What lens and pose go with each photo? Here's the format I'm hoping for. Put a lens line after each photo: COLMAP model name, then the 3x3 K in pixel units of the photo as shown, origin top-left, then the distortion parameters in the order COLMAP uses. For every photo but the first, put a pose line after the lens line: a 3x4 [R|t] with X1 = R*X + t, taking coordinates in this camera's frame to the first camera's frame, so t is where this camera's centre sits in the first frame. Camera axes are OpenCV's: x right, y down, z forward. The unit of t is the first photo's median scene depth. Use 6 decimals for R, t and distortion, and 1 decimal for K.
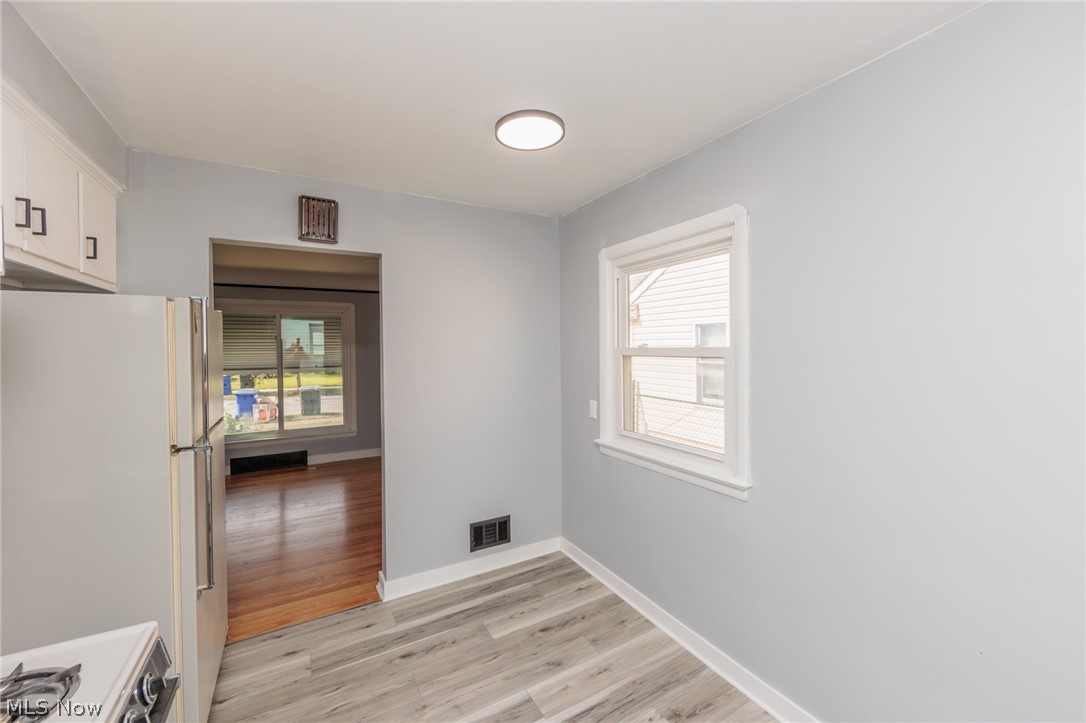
lens RADIAL K [[437.2, 0, 538.6], [0, 437.2, 356.3], [0, 0, 1]] dist [-0.002215, -0.000065]
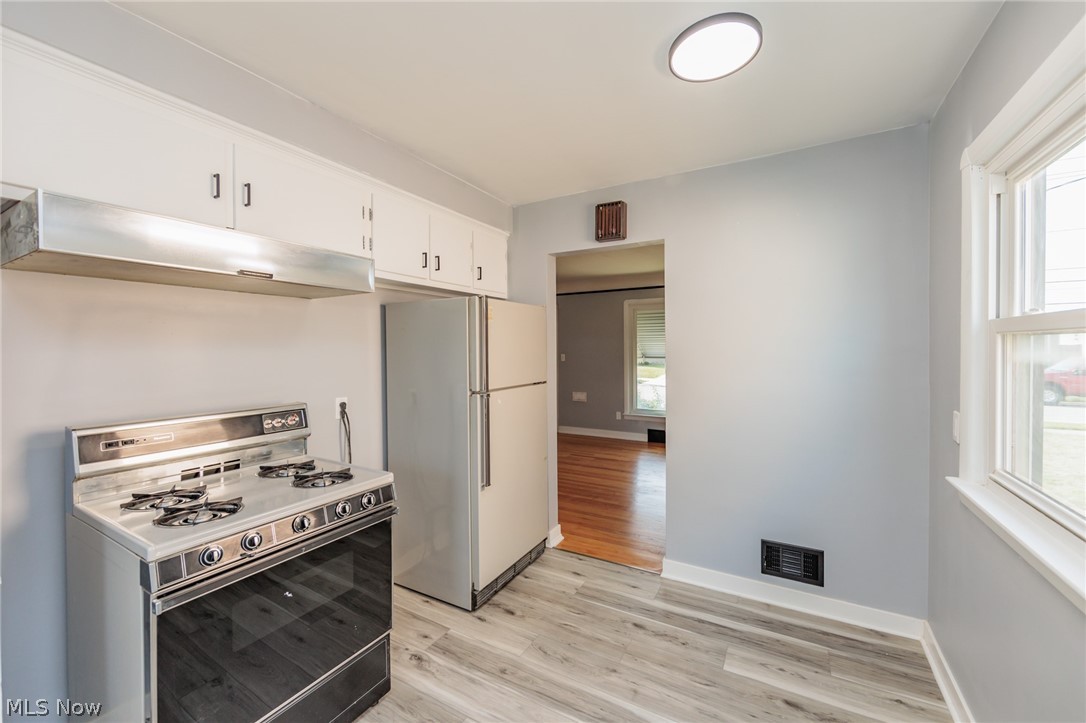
lens RADIAL K [[437.2, 0, 547.8], [0, 437.2, 359.2], [0, 0, 1]] dist [-0.002215, -0.000065]
pose [[0.502363, 0.028484, -0.864187, 0.429383], [-0.018193, 0.999584, 0.022371, 0.031813], [0.864465, 0.004484, 0.502672, 0.268084]]
